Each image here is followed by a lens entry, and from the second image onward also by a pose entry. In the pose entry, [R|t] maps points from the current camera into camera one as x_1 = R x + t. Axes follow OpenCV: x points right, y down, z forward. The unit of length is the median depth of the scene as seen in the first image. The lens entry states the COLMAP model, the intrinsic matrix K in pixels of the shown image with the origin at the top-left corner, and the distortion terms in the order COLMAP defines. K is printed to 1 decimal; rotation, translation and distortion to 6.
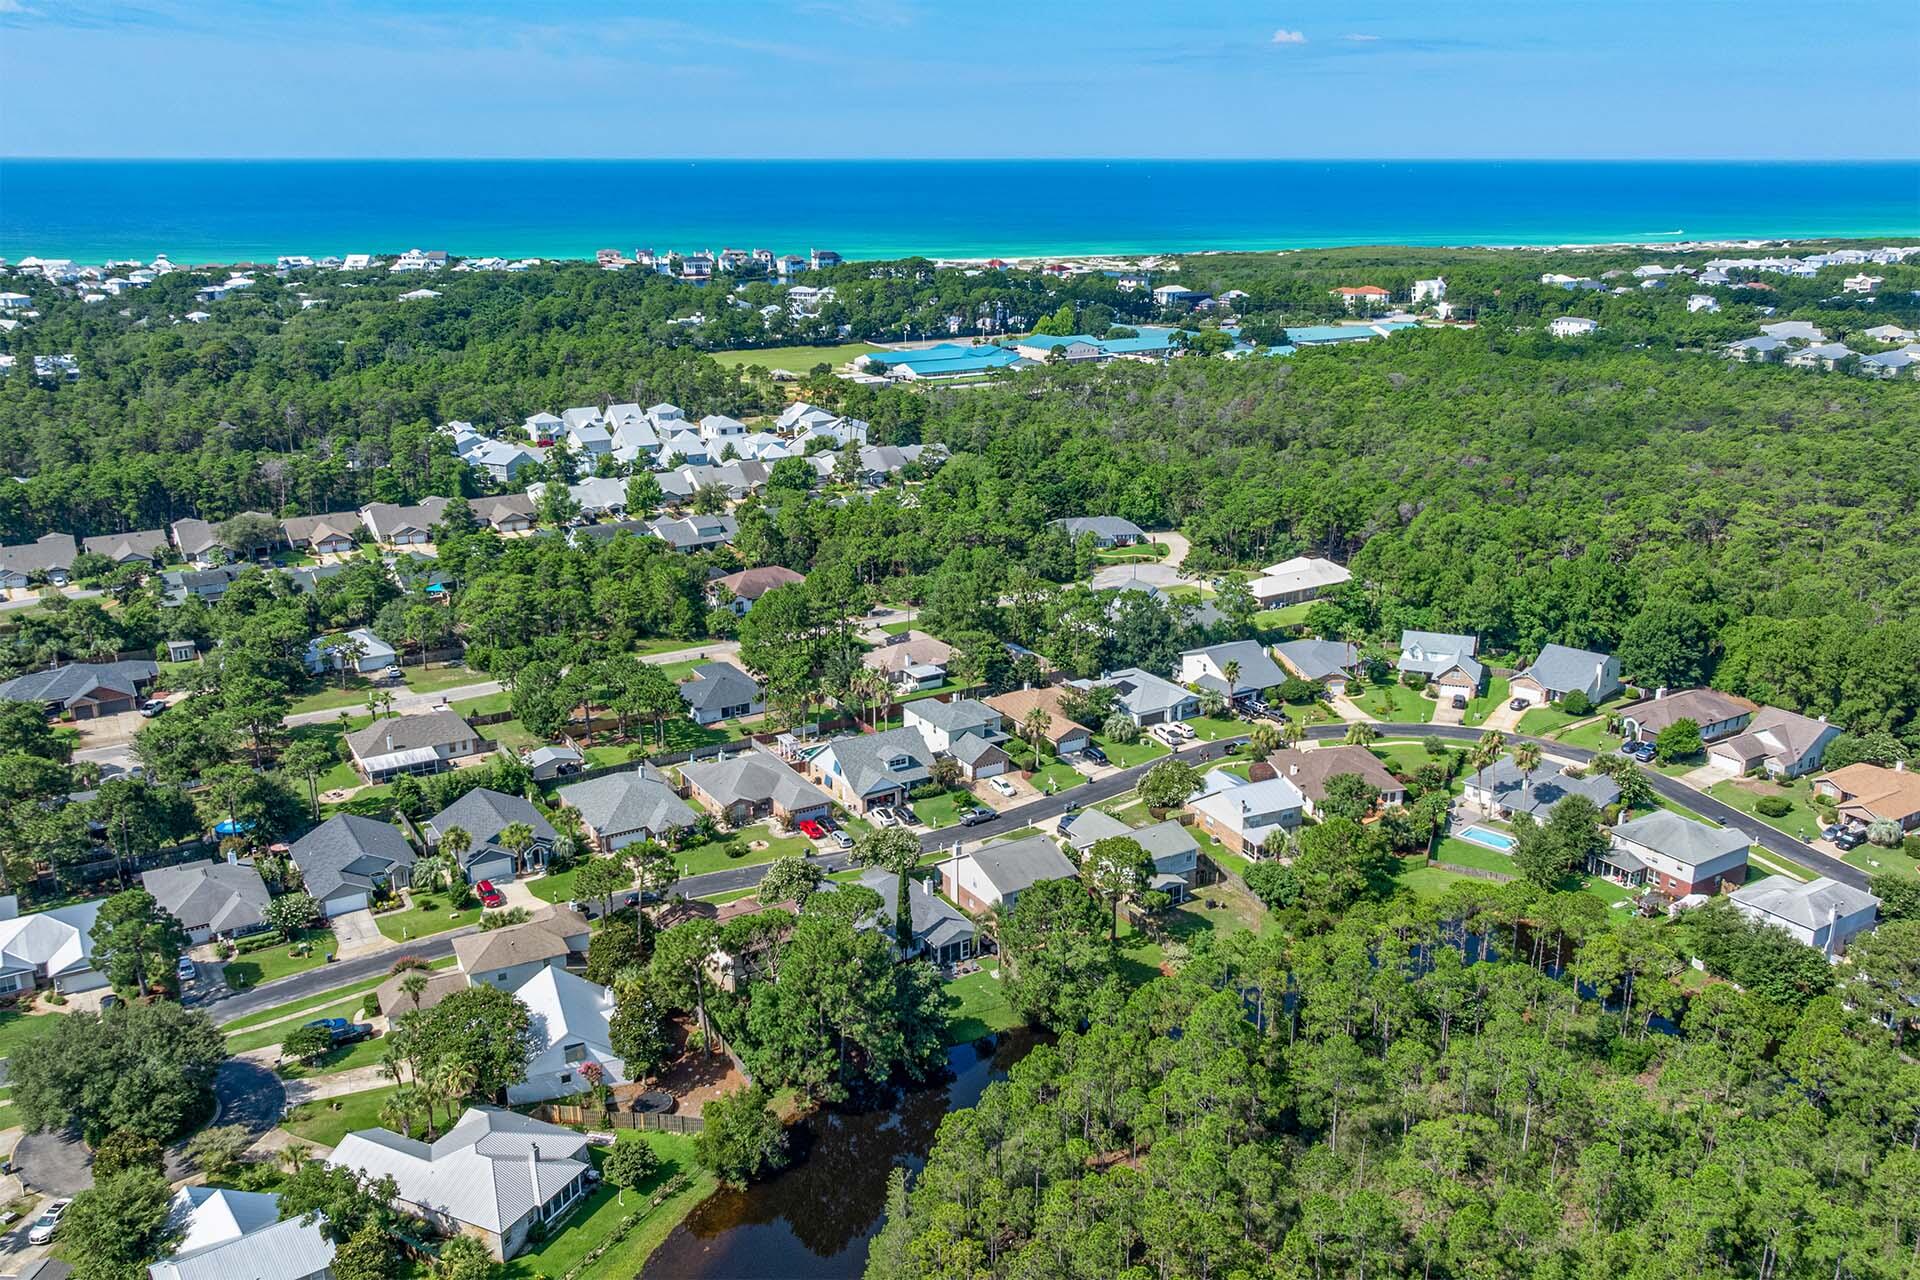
lens RADIAL K [[1591.0, 0, 960.0], [0, 1591.0, 640.0], [0, 0, 1]] dist [0.000951, -0.033341]
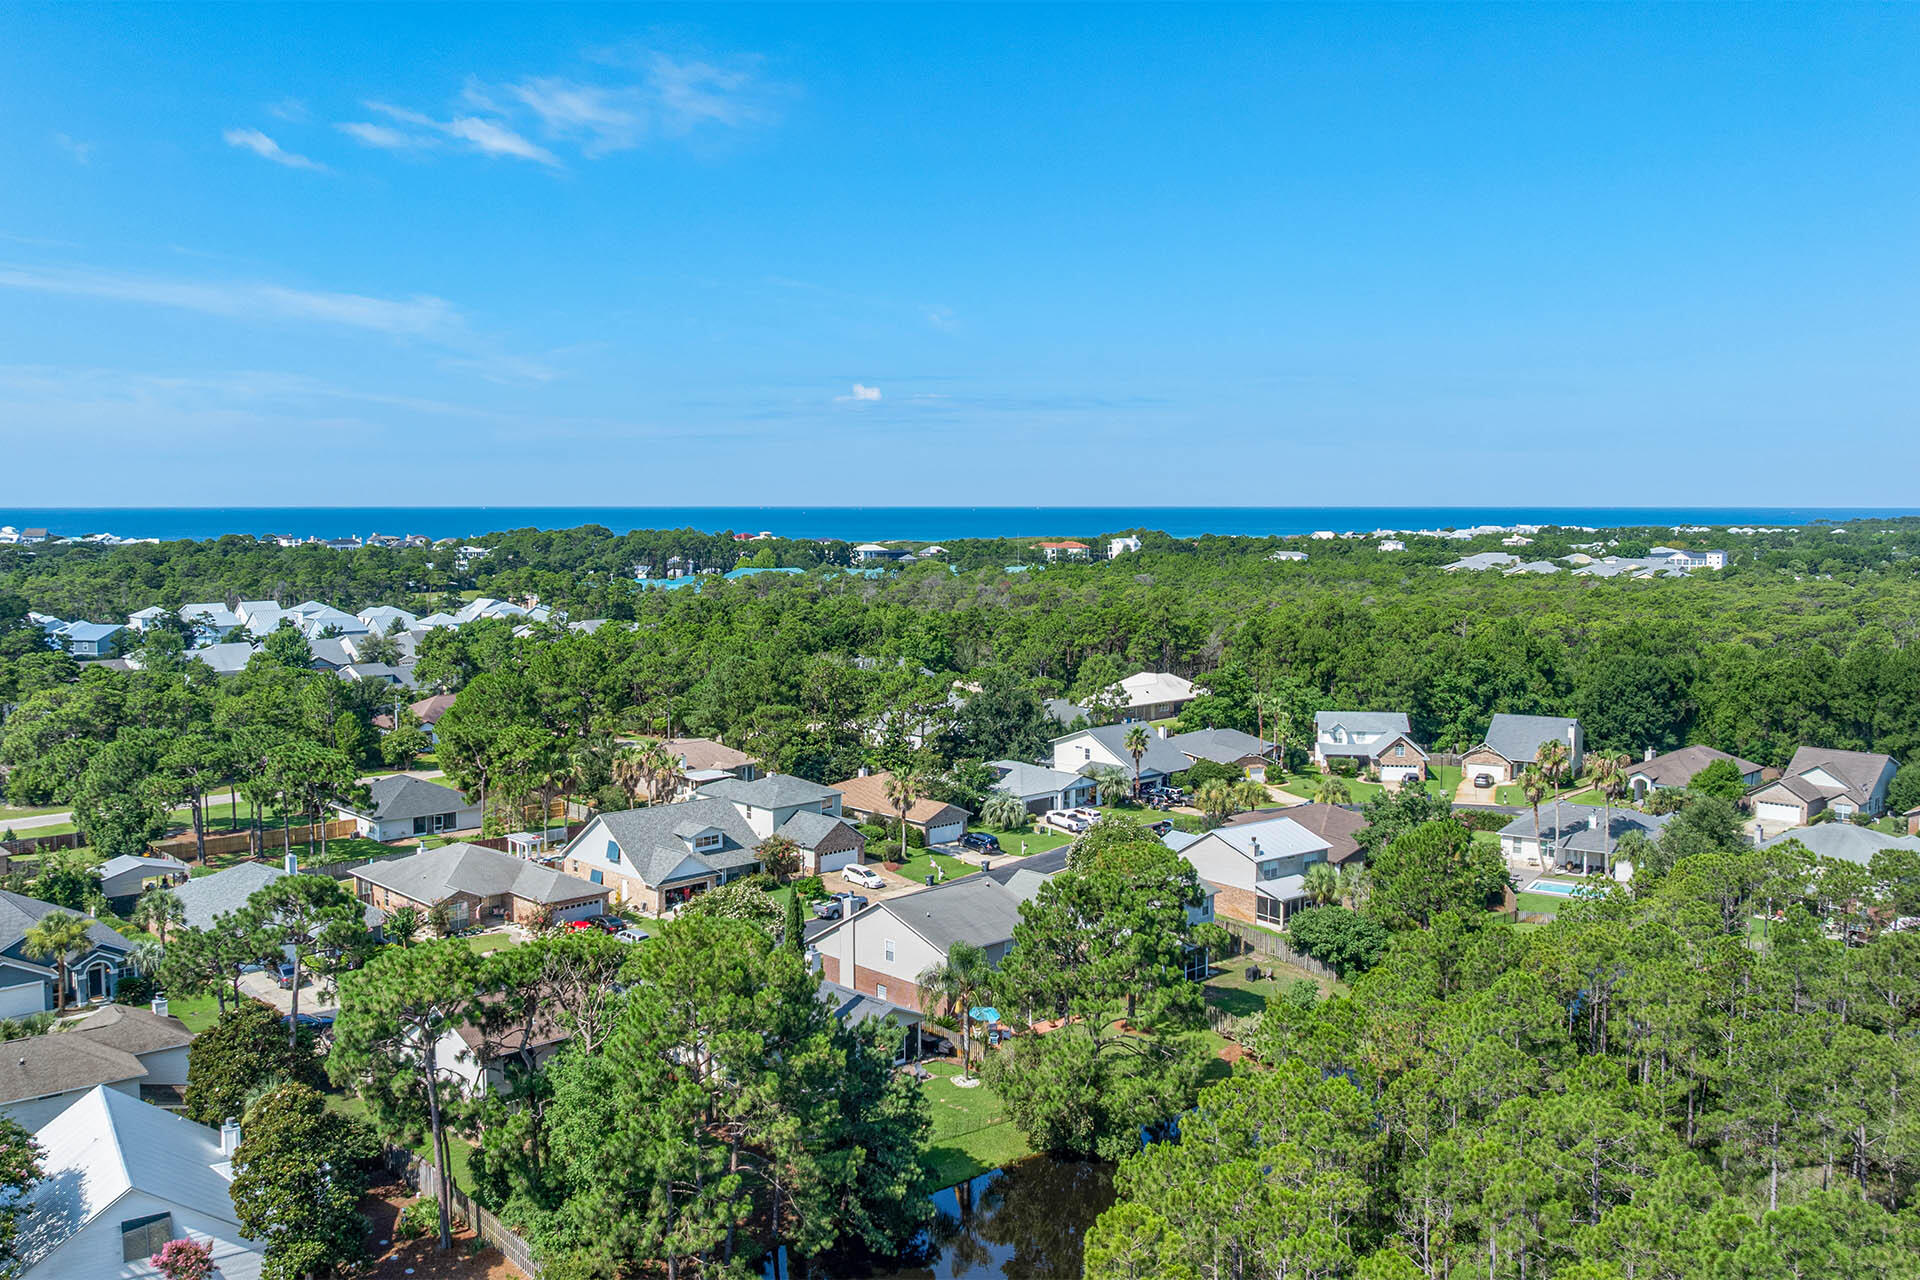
lens RADIAL K [[1591.0, 0, 960.0], [0, 1591.0, 640.0], [0, 0, 1]] dist [0.000951, -0.033341]
pose [[0.976680, -0.012997, 0.214305, -0.068565], [0.058166, 0.976855, -0.205844, 0.122292], [-0.206670, 0.213509, 0.954831, 0.301225]]
